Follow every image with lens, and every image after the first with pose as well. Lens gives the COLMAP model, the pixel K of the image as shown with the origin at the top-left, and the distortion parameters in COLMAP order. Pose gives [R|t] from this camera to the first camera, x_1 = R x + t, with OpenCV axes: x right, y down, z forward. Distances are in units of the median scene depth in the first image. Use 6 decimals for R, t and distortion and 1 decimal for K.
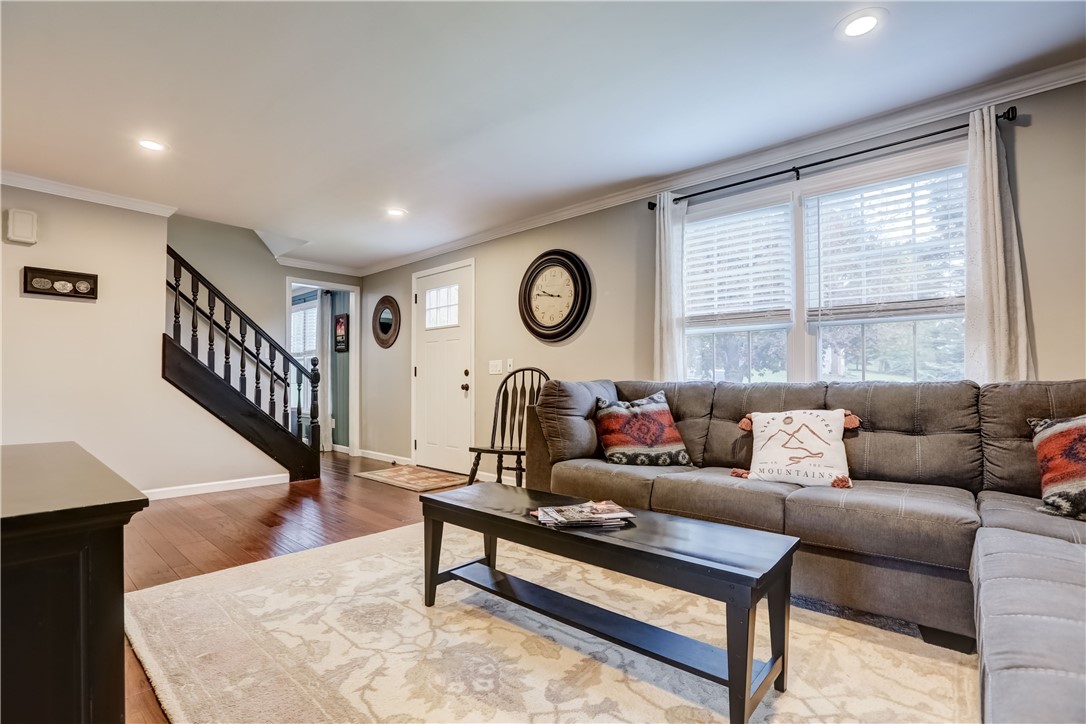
lens RADIAL K [[513.5, 0, 525.3], [0, 513.5, 371.5], [0, 0, 1]] dist [-0.053802, 0.016755]
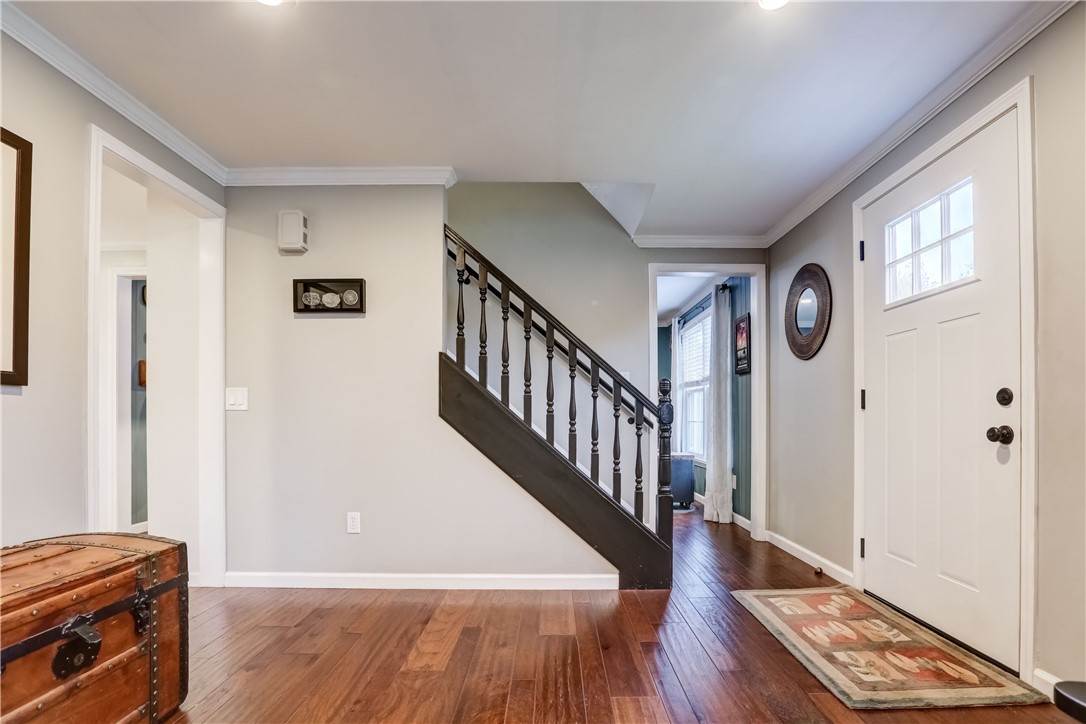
lens RADIAL K [[511.1, 0, 568.8], [0, 511.1, 420.5], [0, 0, 1]] dist [-0.015587, -0.000060]
pose [[0.712785, -0.000581, -0.701382, -0.079039], [0.019164, 0.999642, 0.018647, 0.006537], [0.701120, -0.026732, 0.712542, 0.485837]]
